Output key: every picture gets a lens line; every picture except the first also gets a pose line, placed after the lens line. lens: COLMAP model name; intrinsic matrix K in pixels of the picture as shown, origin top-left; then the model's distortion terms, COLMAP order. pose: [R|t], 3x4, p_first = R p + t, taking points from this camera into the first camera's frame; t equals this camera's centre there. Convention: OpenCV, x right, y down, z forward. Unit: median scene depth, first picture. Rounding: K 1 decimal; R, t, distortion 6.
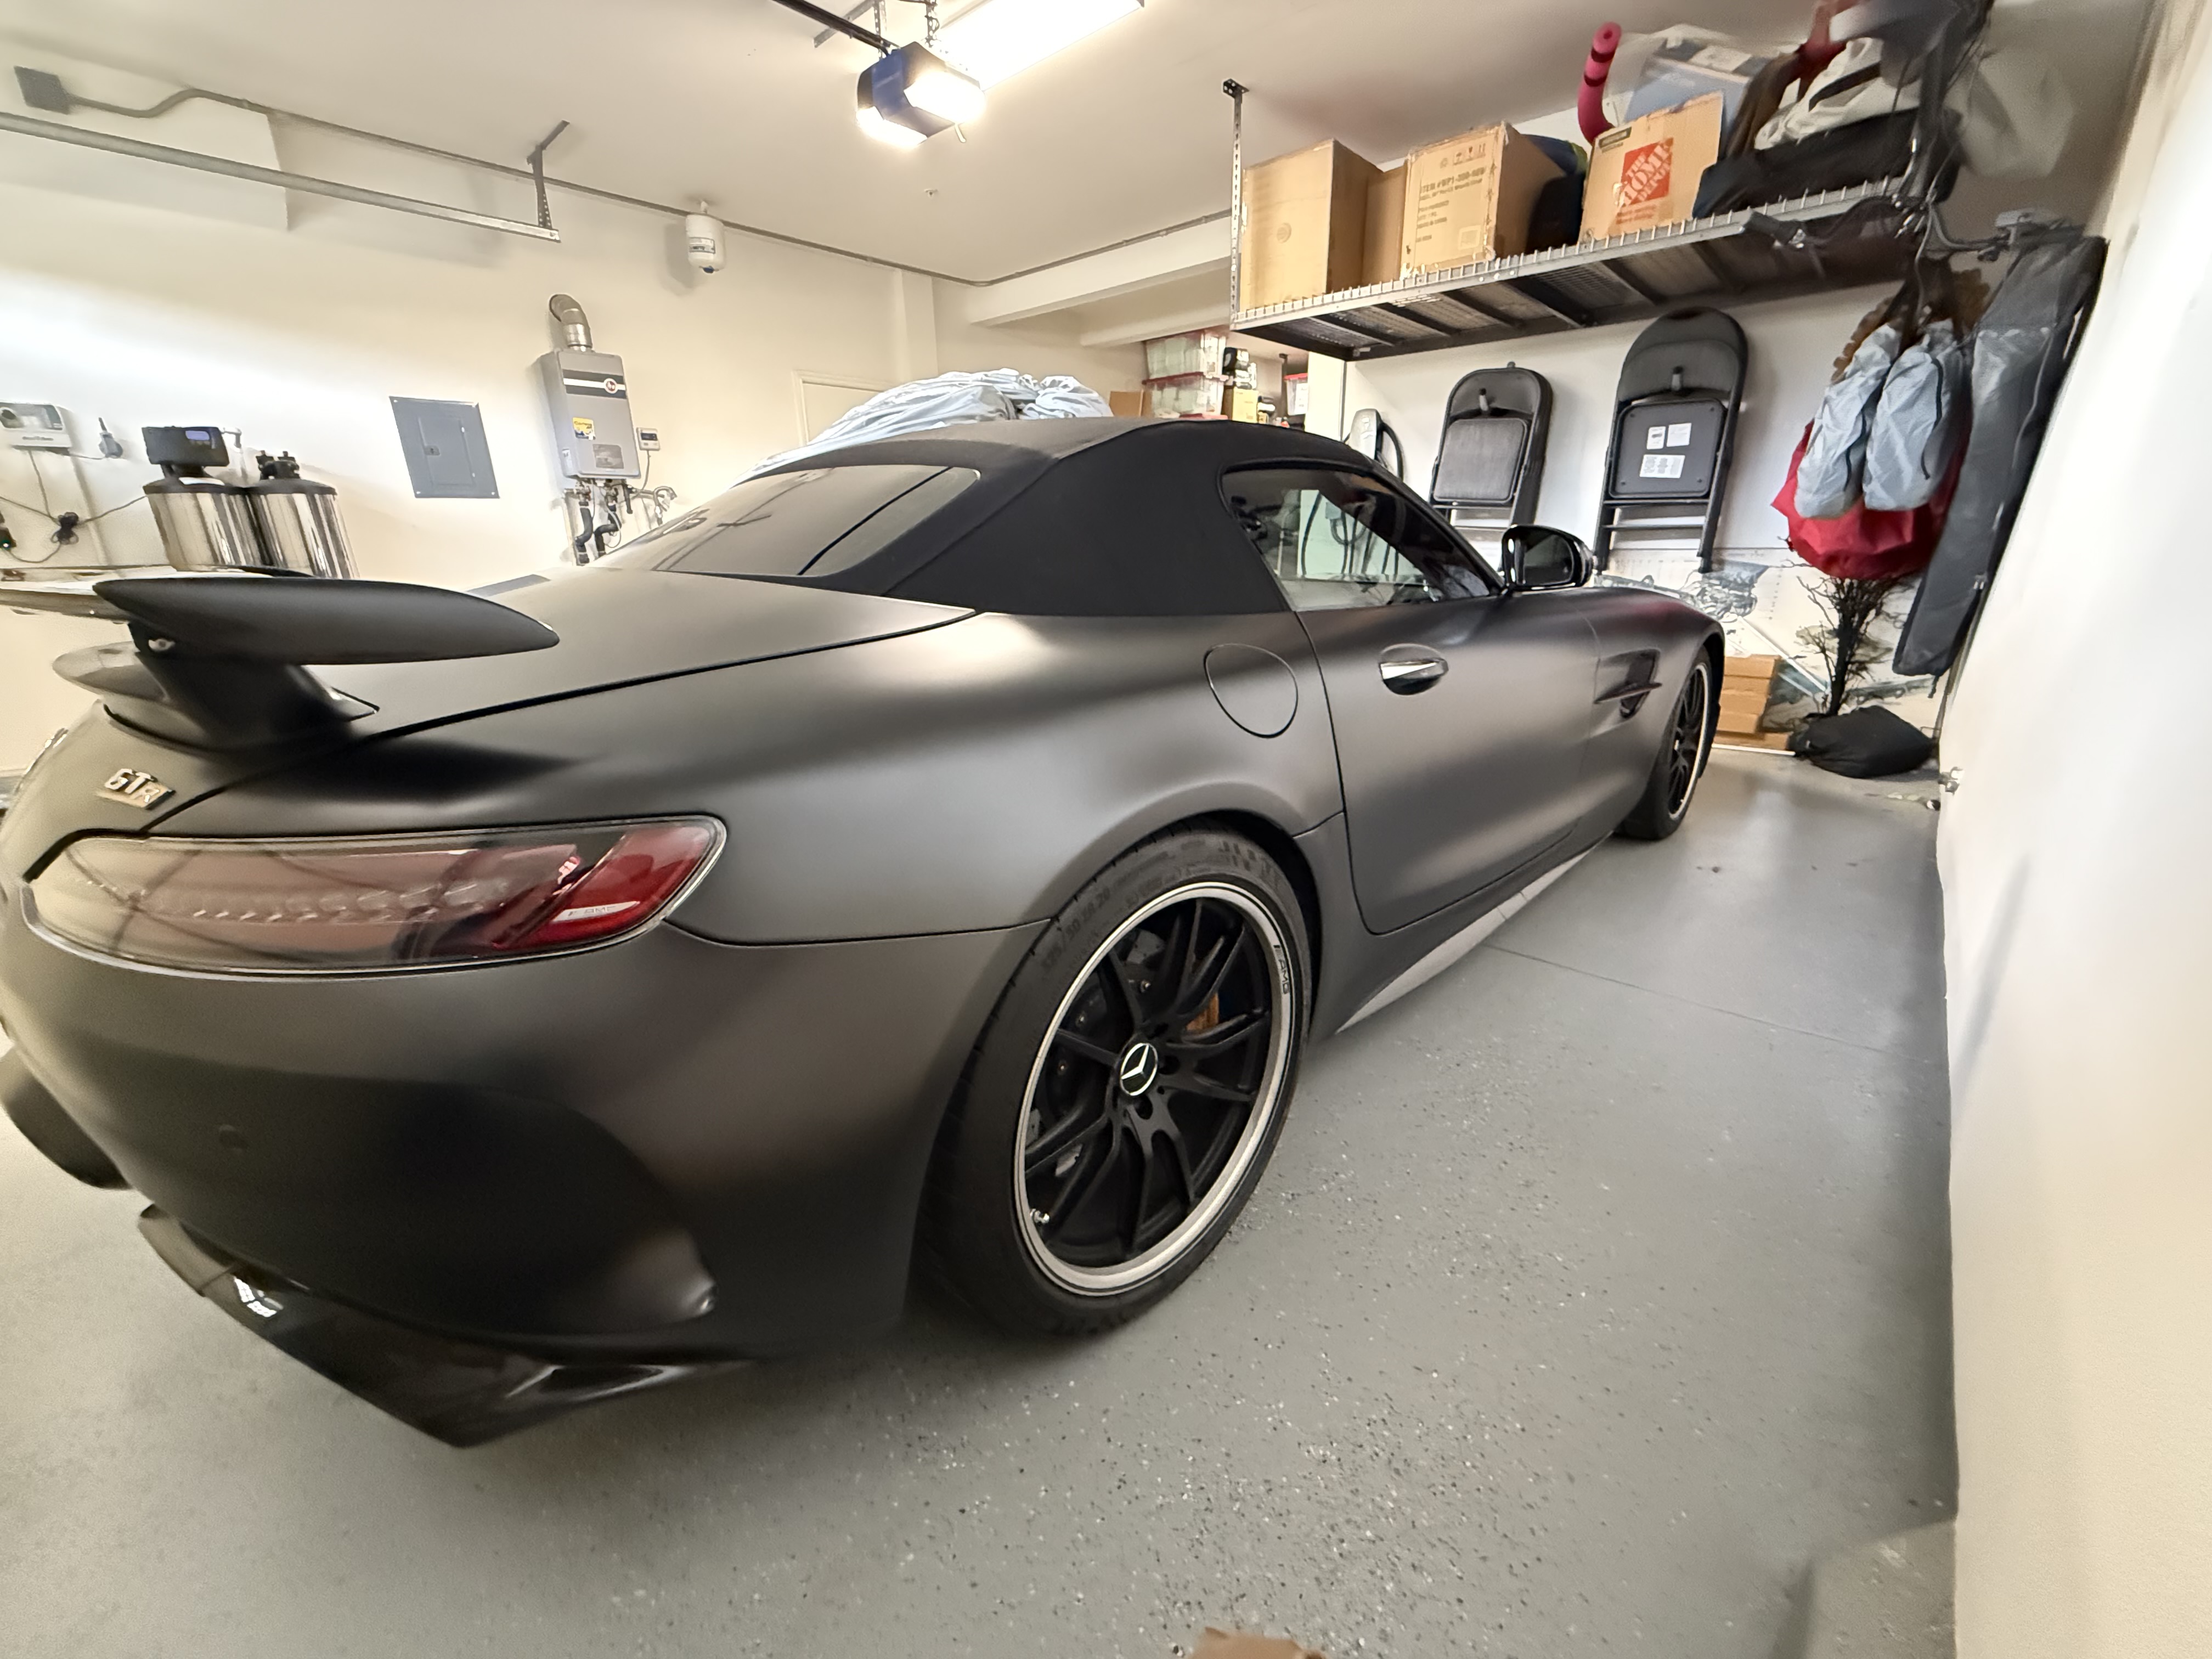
lens RADIAL K [[891.5, 0, 1117.4], [0, 891.5, 842.9], [0, 0, 1]] dist [0.001474, -0.000979]
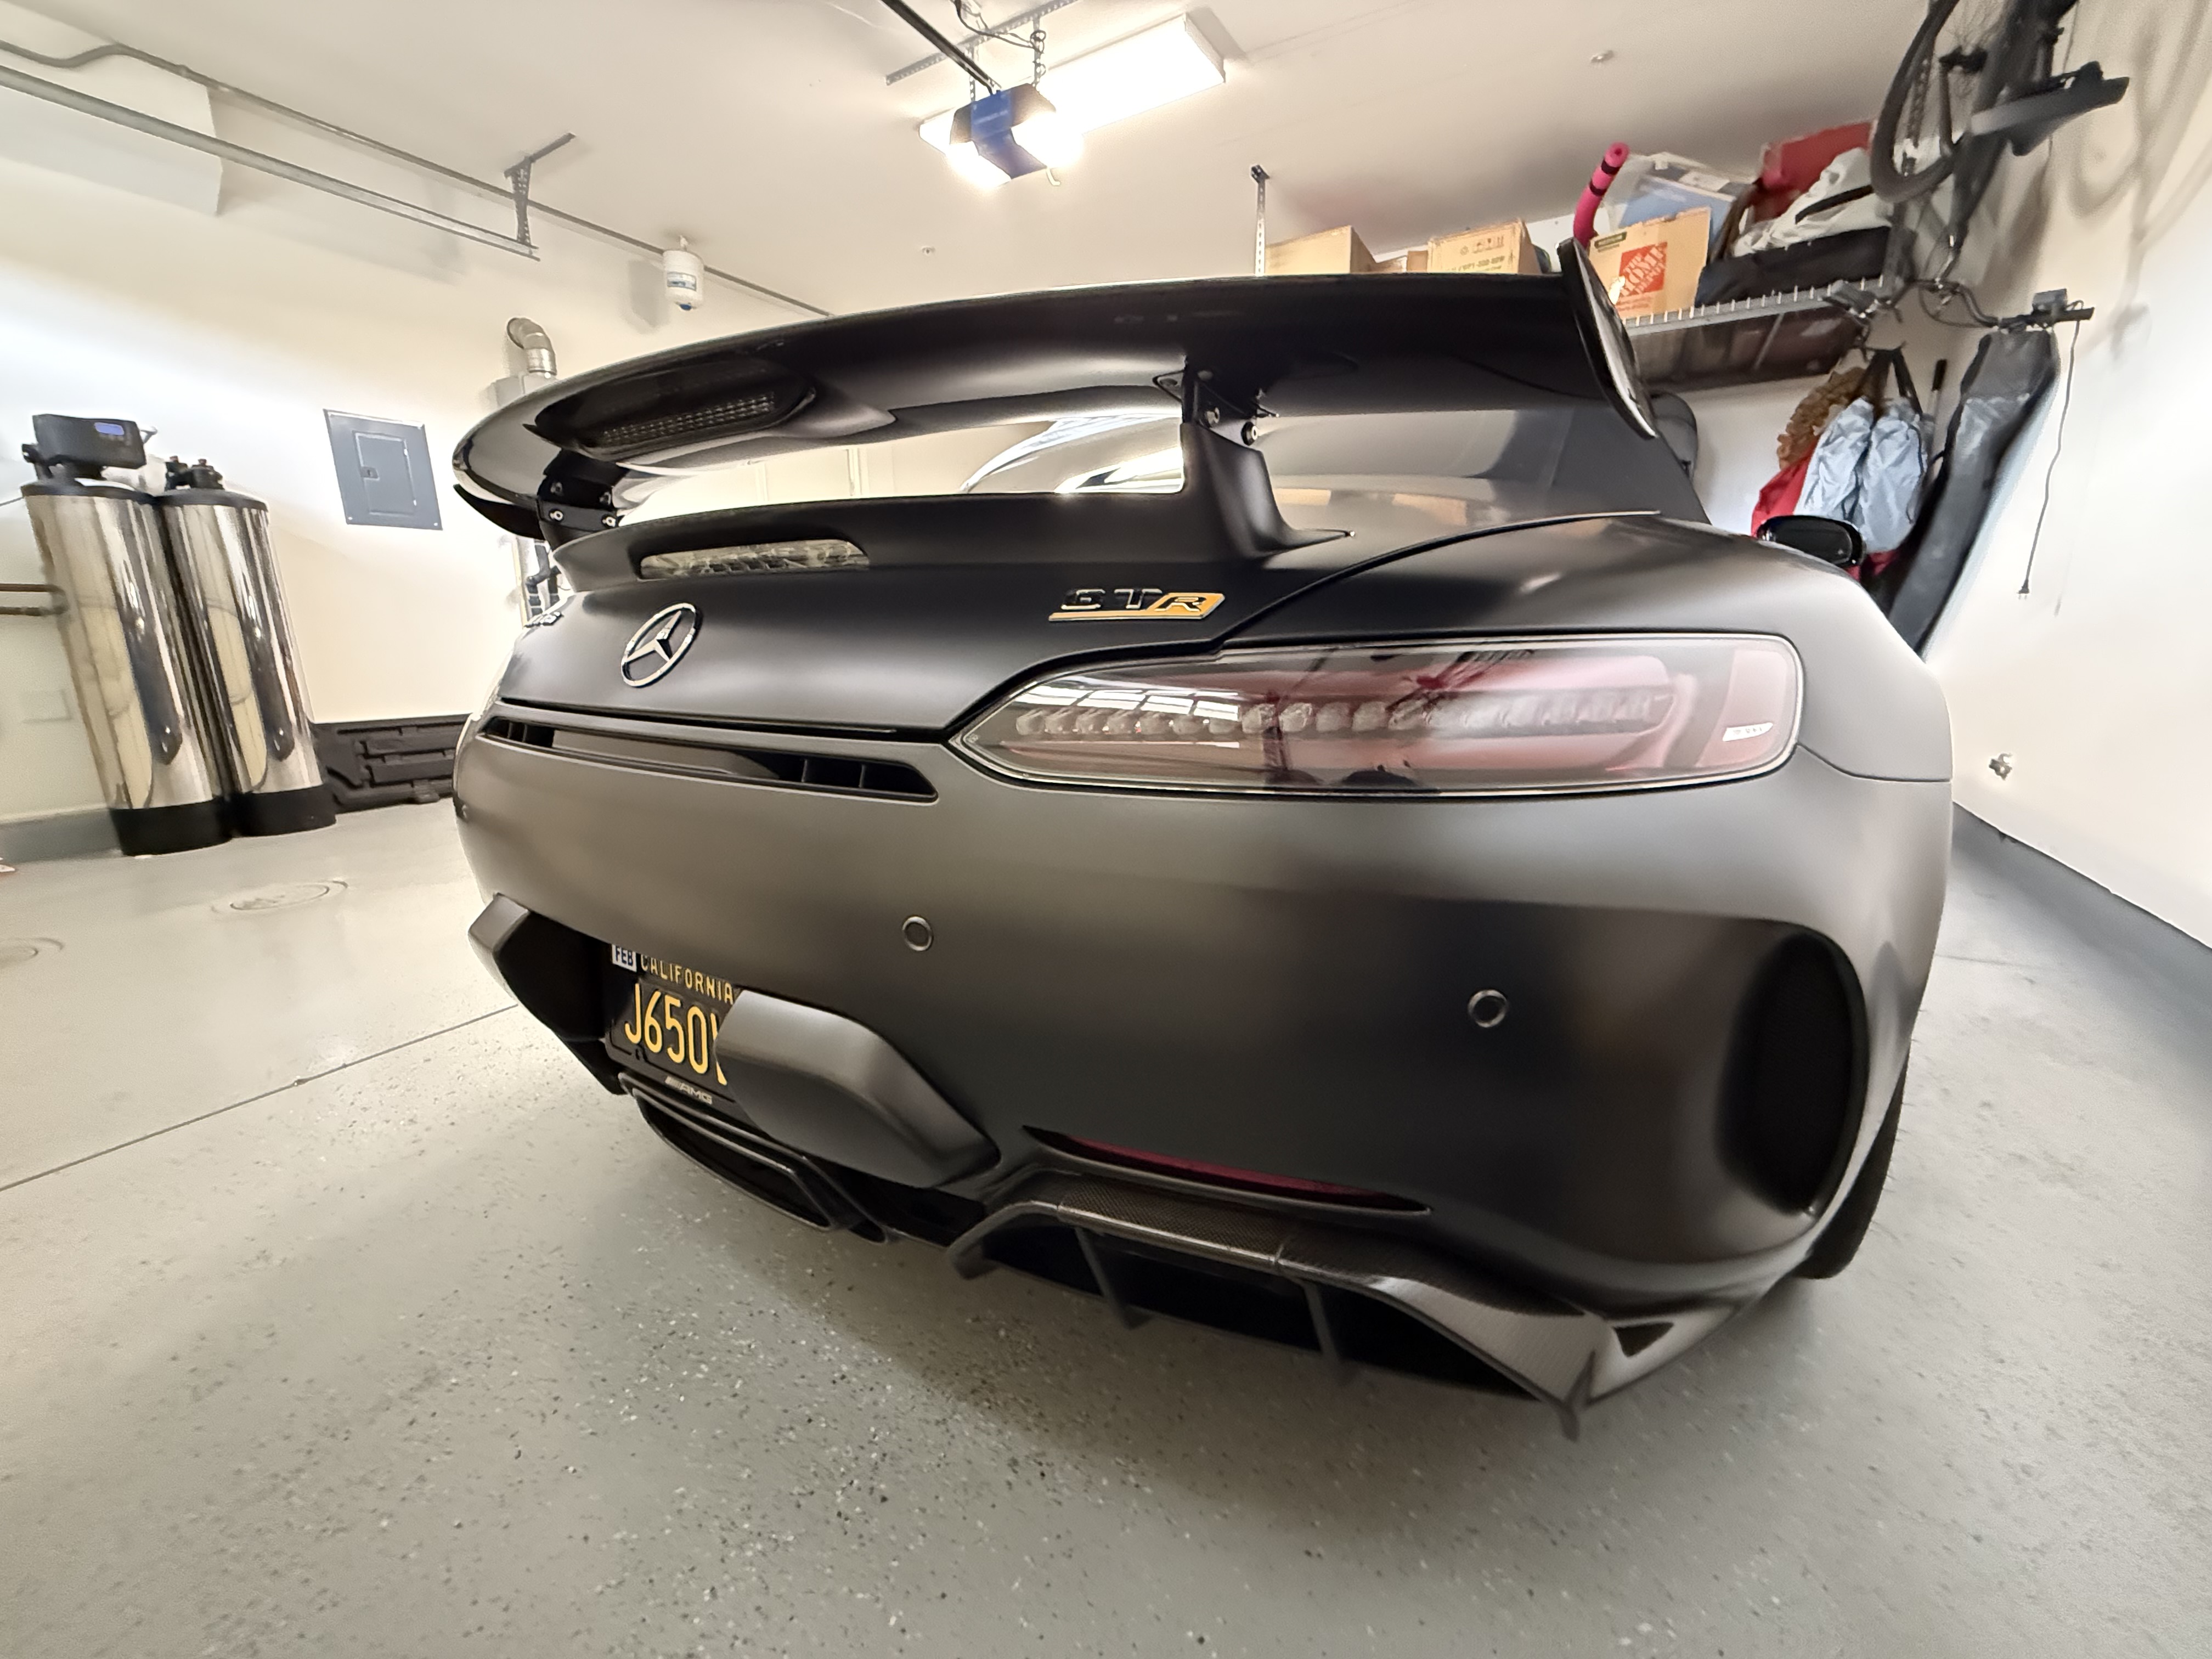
lens RADIAL K [[891.5, 0, 1091.9], [0, 891.5, 840.5], [0, 0, 1]] dist [0.001474, -0.000979]
pose [[0.980969, -0.037298, 0.190551, -0.352754], [0.056544, 0.993717, -0.096588, 0.055205], [-0.185751, 0.105524, 0.976914, 0.080374]]
